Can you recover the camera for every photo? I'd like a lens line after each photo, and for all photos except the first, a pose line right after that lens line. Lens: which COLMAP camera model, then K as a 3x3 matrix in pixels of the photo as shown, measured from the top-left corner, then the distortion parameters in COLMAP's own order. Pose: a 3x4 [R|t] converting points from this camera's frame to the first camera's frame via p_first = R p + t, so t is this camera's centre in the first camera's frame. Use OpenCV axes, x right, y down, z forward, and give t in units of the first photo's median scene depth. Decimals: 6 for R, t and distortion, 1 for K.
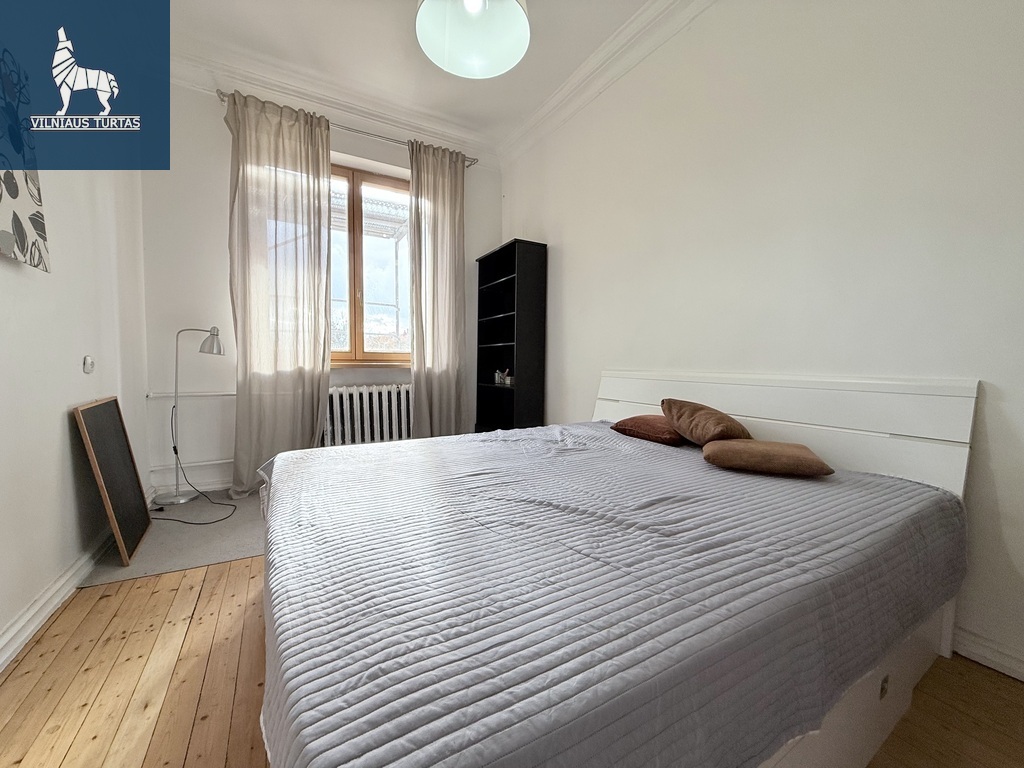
lens RADIAL K [[406.1, 0, 511.4], [0, 406.1, 380.9], [0, 0, 1]] dist [-0.000565, 0.000095]
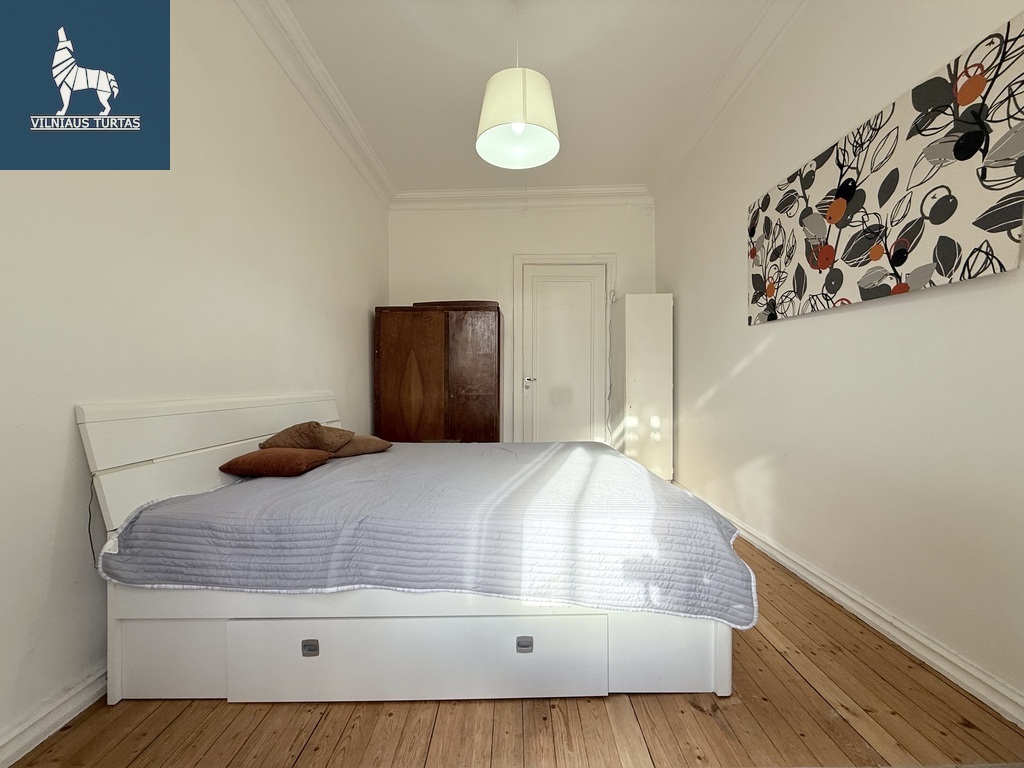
lens RADIAL K [[406.1, 0, 512.0], [0, 406.1, 382.3], [0, 0, 1]] dist [-0.000565, 0.000095]
pose [[-0.864642, -0.002174, 0.502385, -0.404947], [0.024067, 0.998663, 0.045743, -0.065598], [-0.501812, 0.051642, -0.863433, 1.188968]]
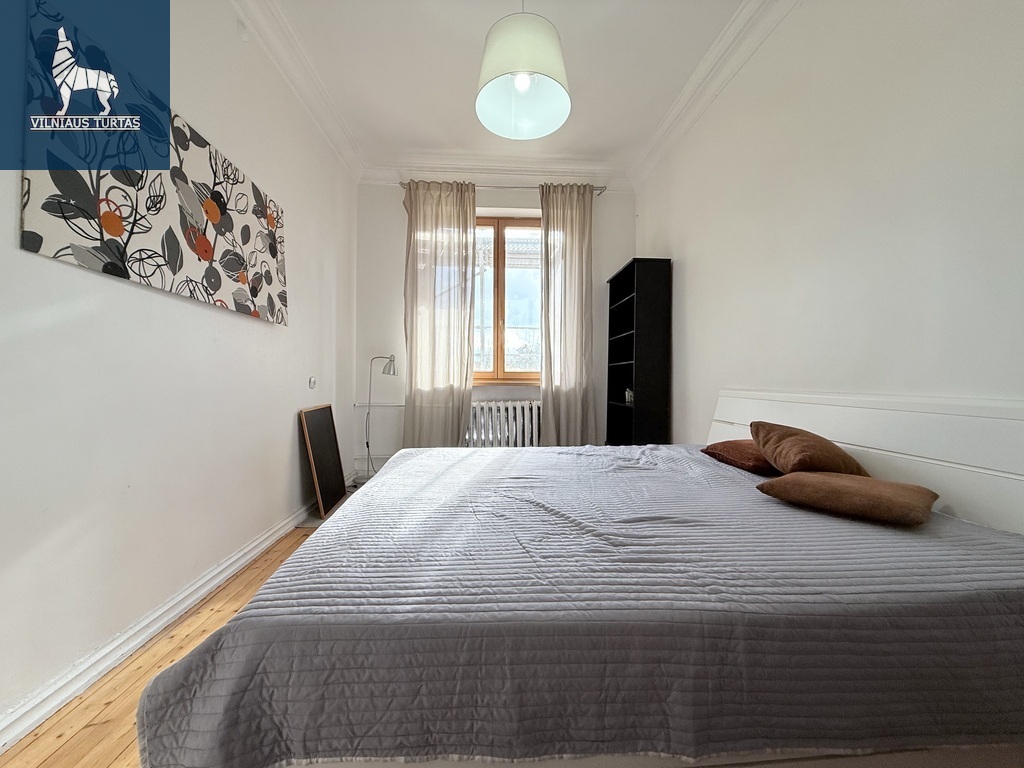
lens RADIAL K [[406.1, 0, 509.2], [0, 406.1, 378.9], [0, 0, 1]] dist [-0.000565, 0.000095]
pose [[0.895450, -0.003508, -0.445149, 0.217438], [-0.018577, 0.998803, -0.045238, 0.001205], [0.444775, 0.048778, 0.894313, -0.029677]]
